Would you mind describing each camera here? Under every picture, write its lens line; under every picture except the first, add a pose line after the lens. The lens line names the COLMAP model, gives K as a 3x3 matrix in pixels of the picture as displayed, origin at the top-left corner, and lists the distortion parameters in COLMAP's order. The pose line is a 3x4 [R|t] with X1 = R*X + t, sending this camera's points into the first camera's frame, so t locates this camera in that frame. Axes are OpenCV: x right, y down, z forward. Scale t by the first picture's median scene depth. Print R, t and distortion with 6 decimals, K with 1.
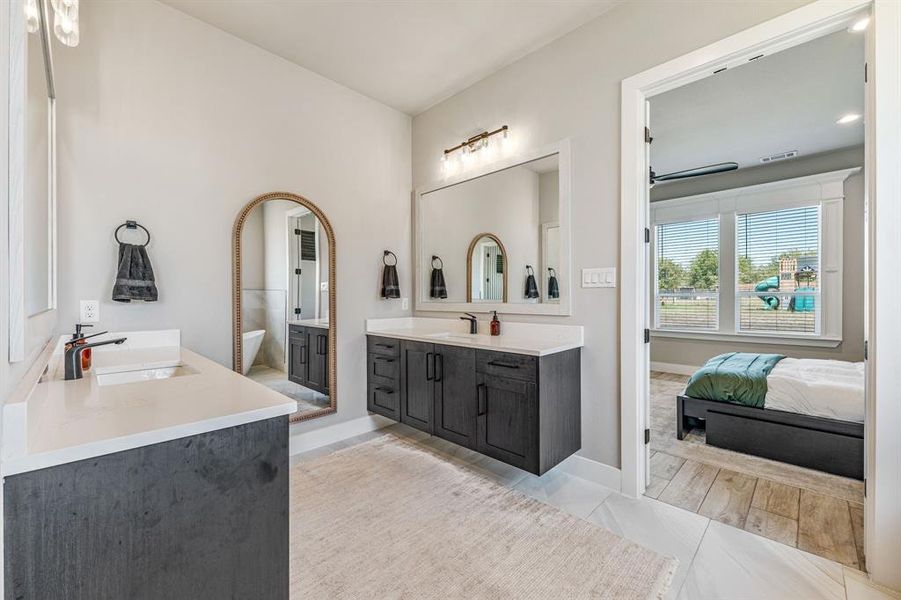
lens RADIAL K [[361.6, 0, 450.5], [0, 361.6, 300.0], [0, 0, 1]] dist [-0.001282, -0.000355]
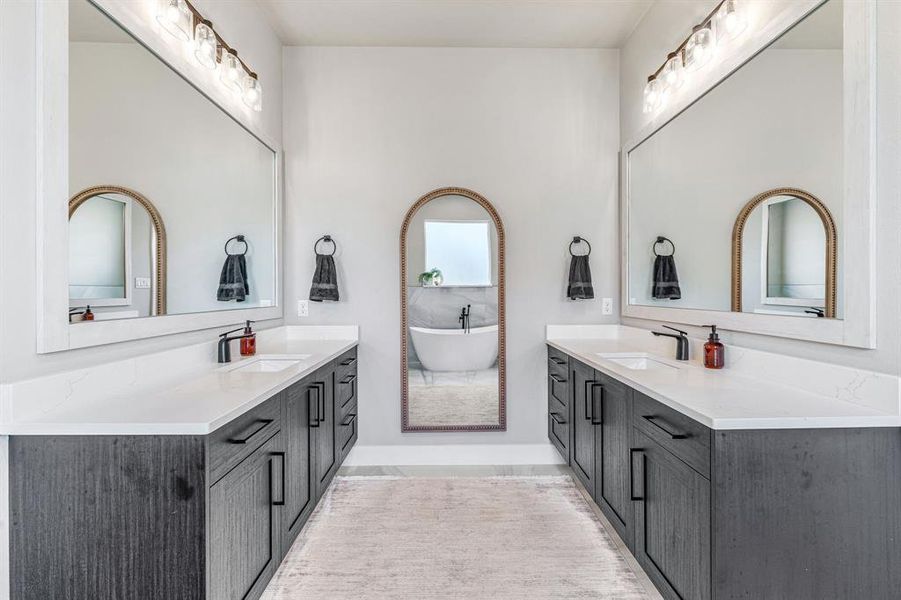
lens RADIAL K [[385.3, 0, 449.3], [0, 385.3, 295.8], [0, 0, 1]] dist [-0.000191, 0.000004]
pose [[0.709922, 0.007381, -0.704242, 0.242666], [-0.004458, 0.999972, 0.005988, -0.016978], [0.704267, -0.001112, 0.709935, 0.260149]]
